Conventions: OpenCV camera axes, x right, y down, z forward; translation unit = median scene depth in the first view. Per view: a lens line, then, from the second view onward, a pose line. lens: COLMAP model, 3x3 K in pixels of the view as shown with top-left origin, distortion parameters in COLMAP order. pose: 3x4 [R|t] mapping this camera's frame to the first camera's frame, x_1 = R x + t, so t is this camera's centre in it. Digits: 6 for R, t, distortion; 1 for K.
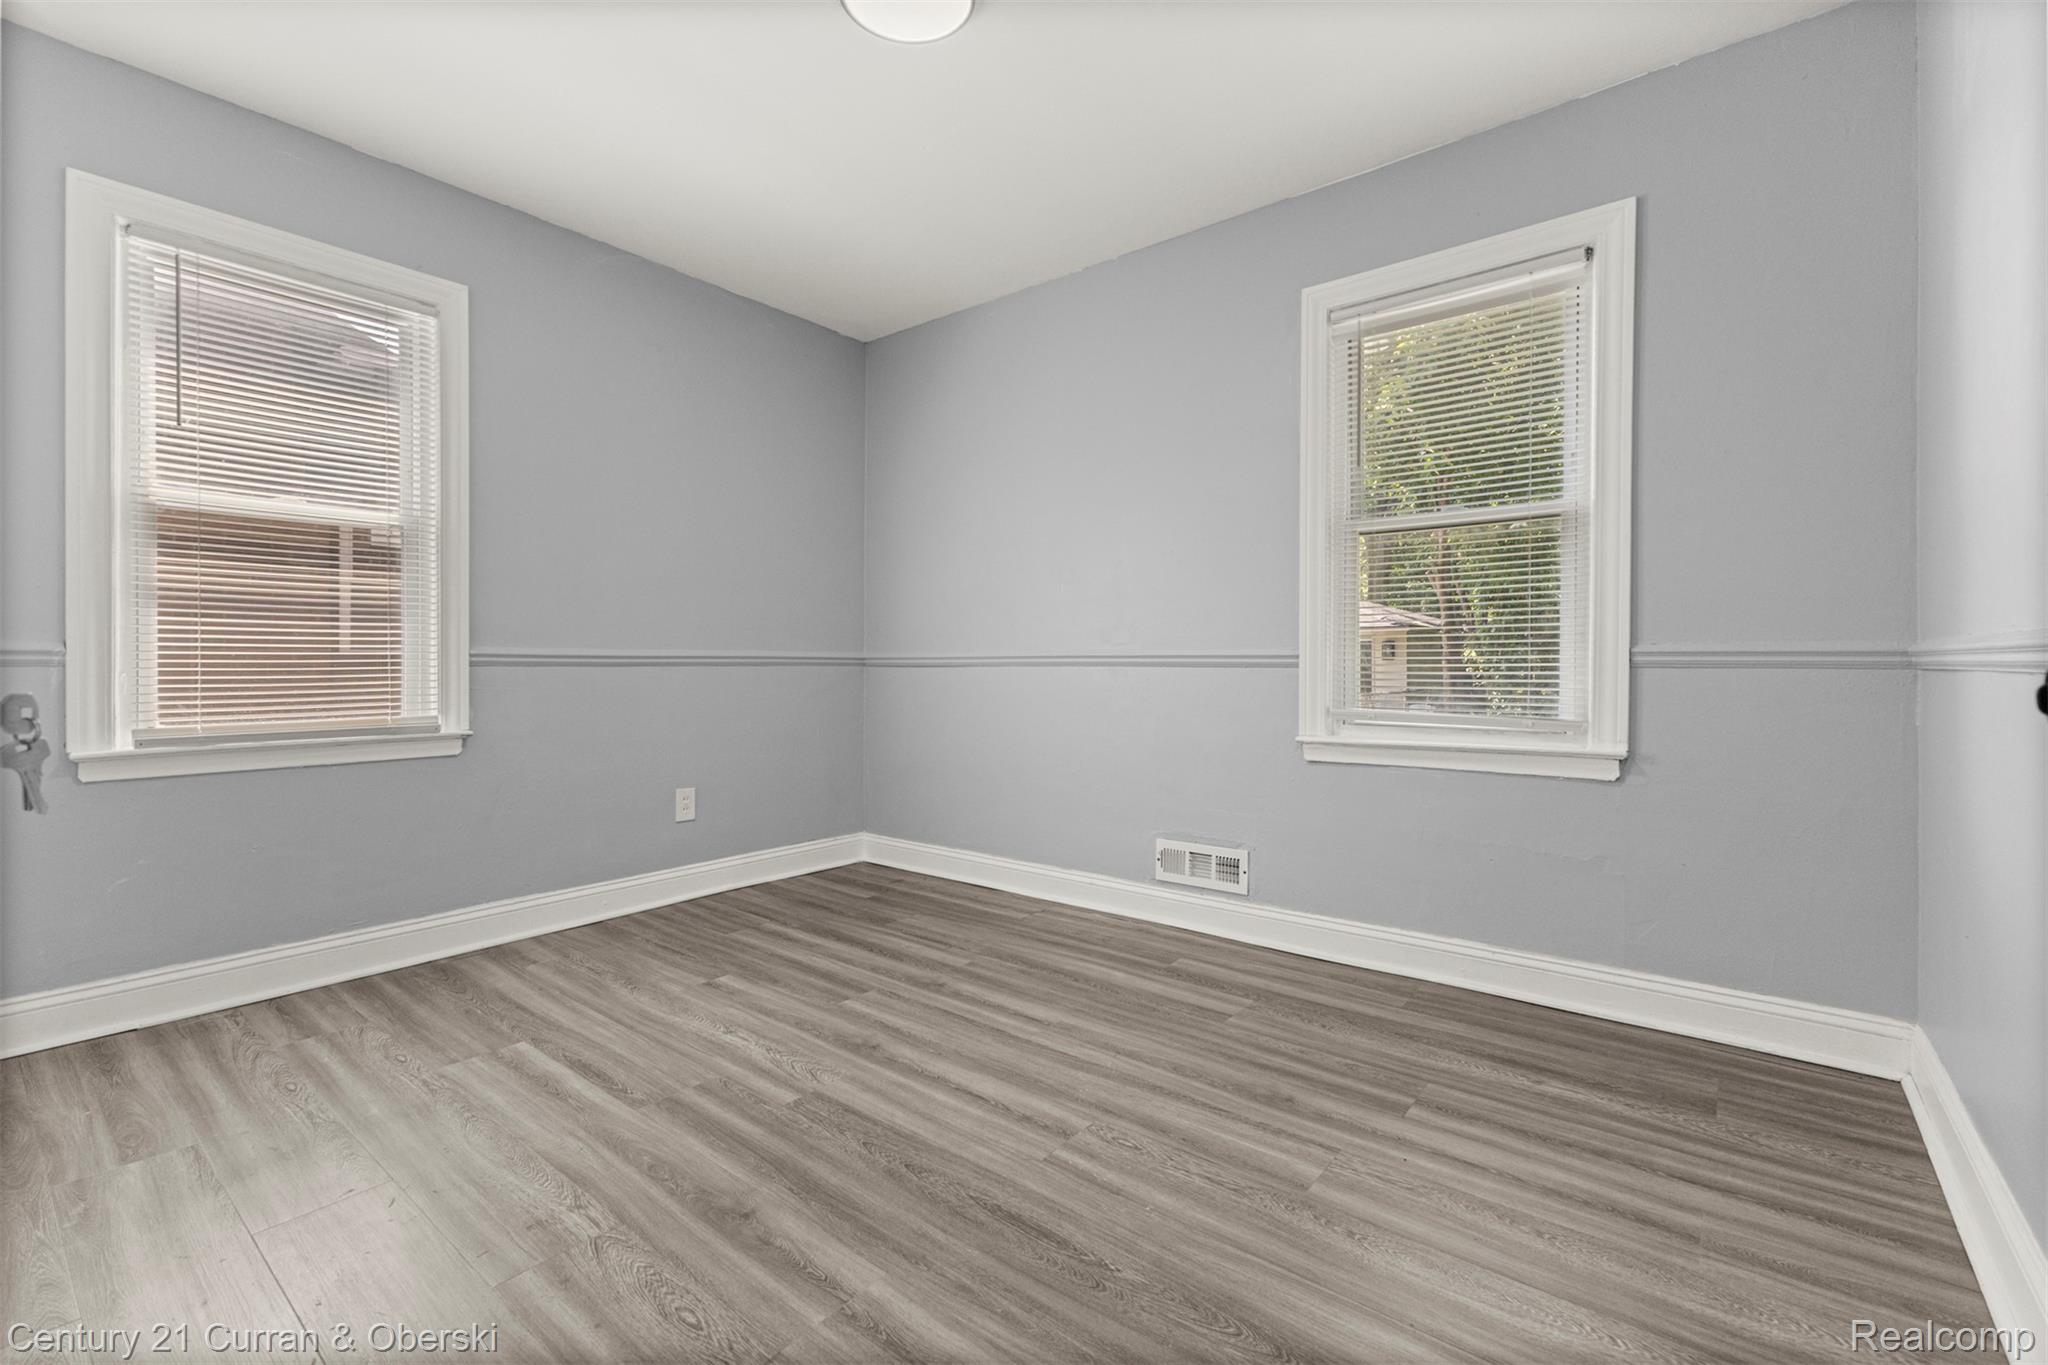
lens RADIAL K [[883.6, 0, 1022.0], [0, 883.6, 672.3], [0, 0, 1]] dist [0.011059, -0.000661]
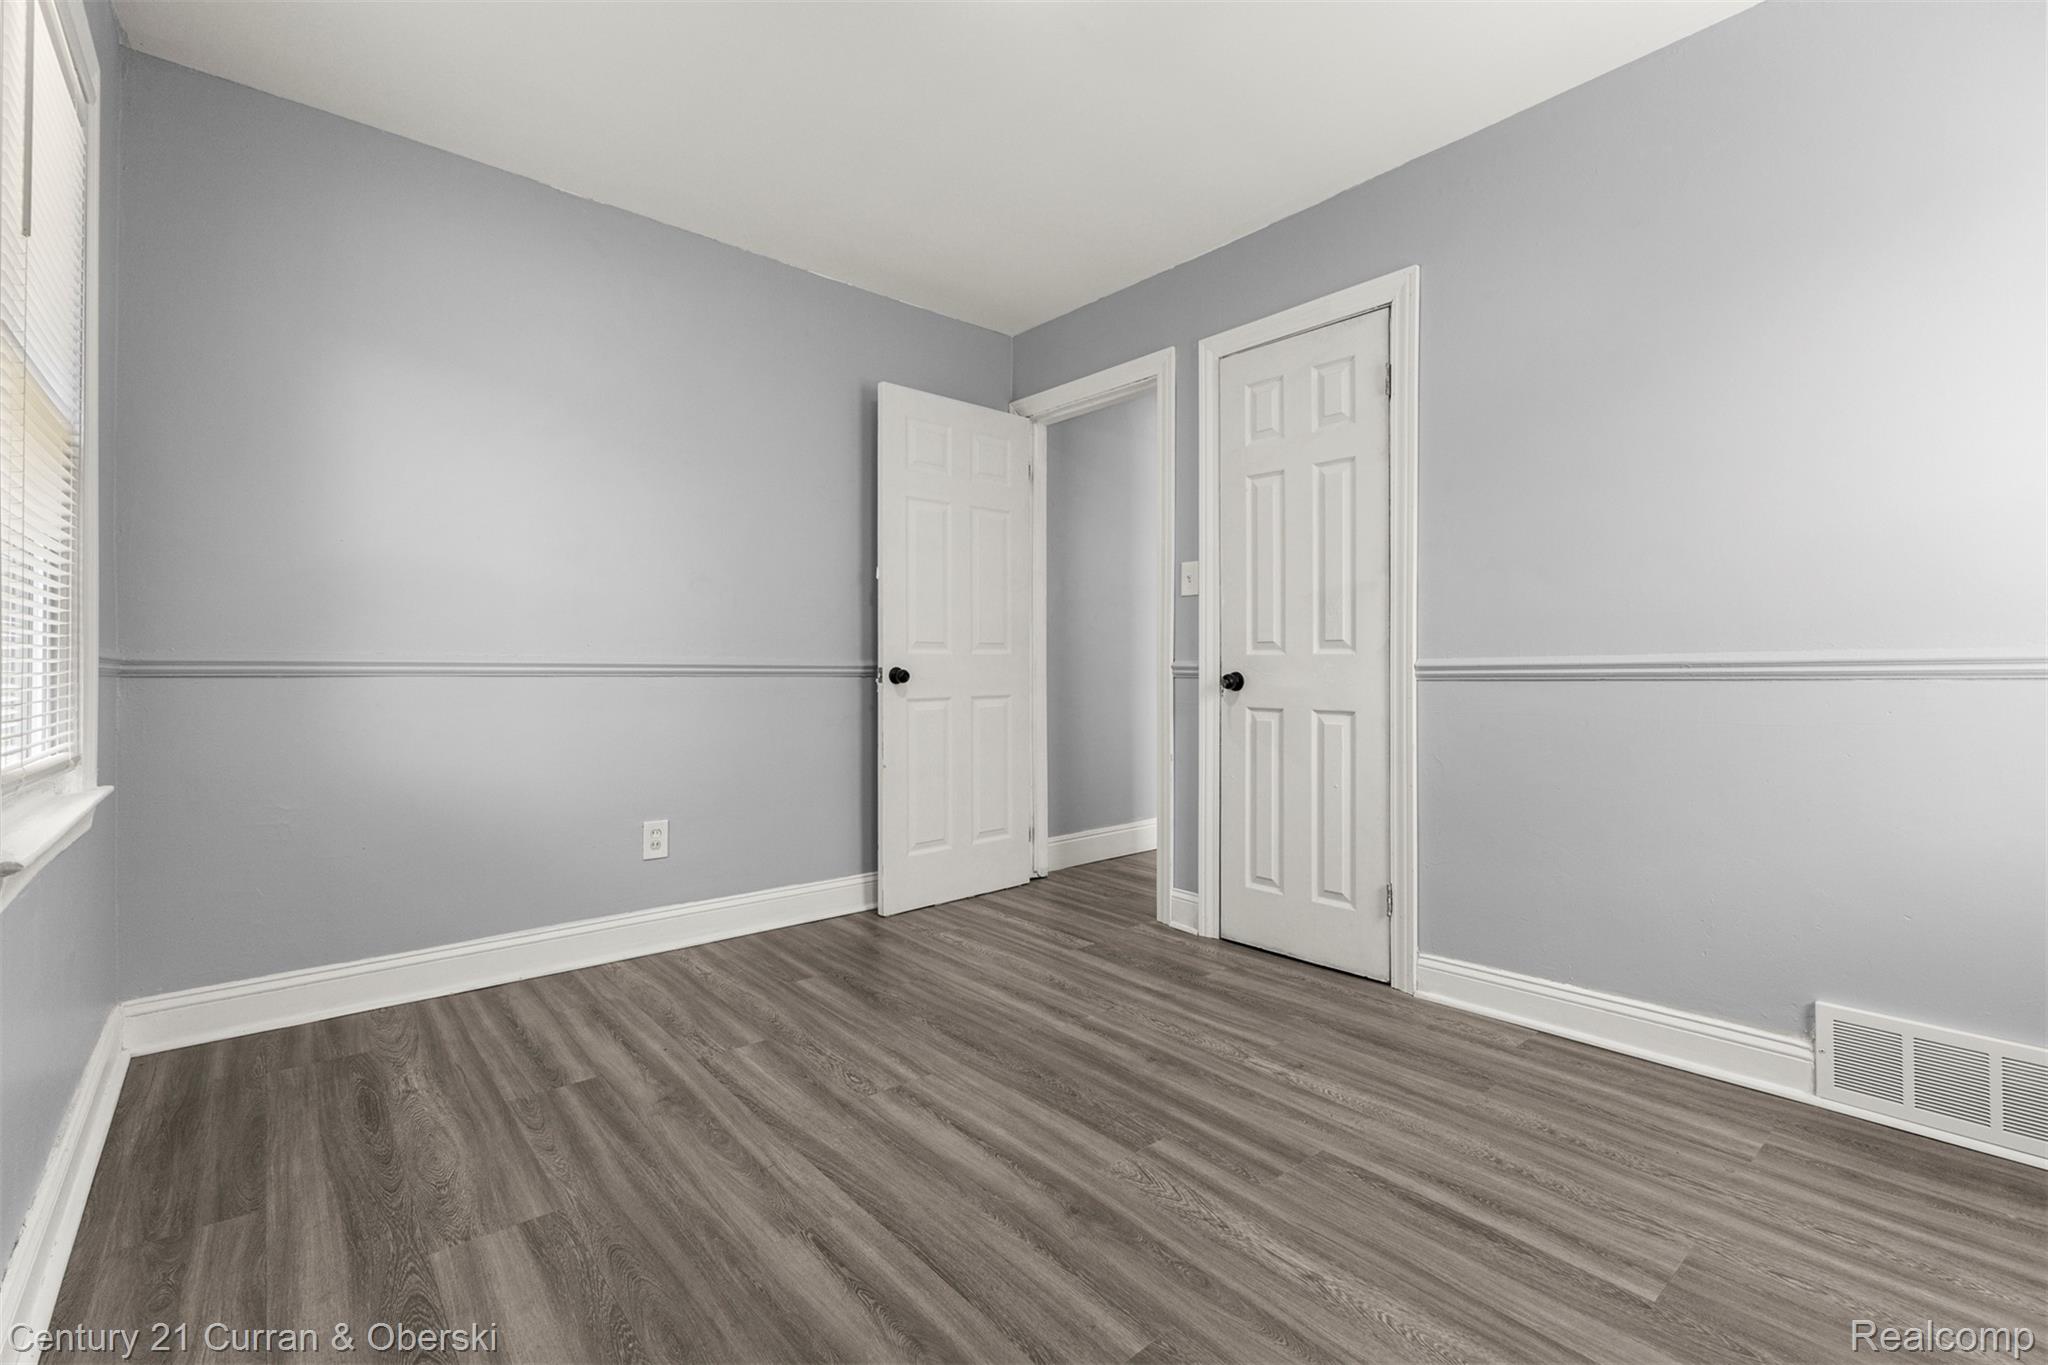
lens RADIAL K [[883.6, 0, 1022.0], [0, 883.6, 672.3], [0, 0, 1]] dist [0.011059, -0.000661]
pose [[-0.982535, -0.000094, 0.186075, -0.294322], [0.001907, 0.999942, 0.010578, -0.019950], [-0.186066, 0.010749, -0.982479, 1.939221]]
